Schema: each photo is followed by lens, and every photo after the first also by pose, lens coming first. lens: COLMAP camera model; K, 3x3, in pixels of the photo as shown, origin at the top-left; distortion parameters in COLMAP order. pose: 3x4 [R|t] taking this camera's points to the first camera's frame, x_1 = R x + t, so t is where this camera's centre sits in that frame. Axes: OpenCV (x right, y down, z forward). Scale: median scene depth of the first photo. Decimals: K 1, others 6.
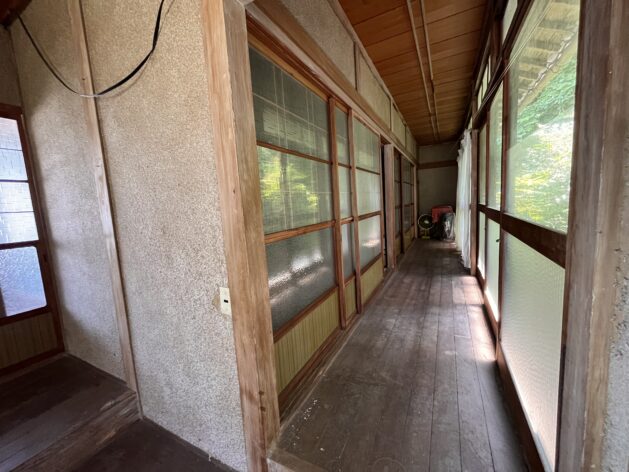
lens RADIAL K [[255.3, 0, 311.8], [0, 255.3, 235.3], [0, 0, 1]] dist [-0.002173, -0.000018]
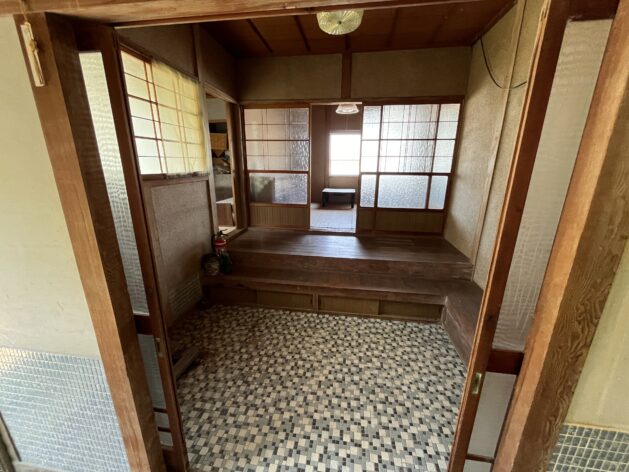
lens RADIAL K [[255.3, 0, 312.3], [0, 255.3, 234.5], [0, 0, 1]] dist [-0.002173, -0.000018]
pose [[0.330859, 0.316561, -0.889000, 0.400812], [-0.137234, 0.948182, 0.286561, 0.053568], [0.933648, 0.027190, 0.357157, -0.617283]]
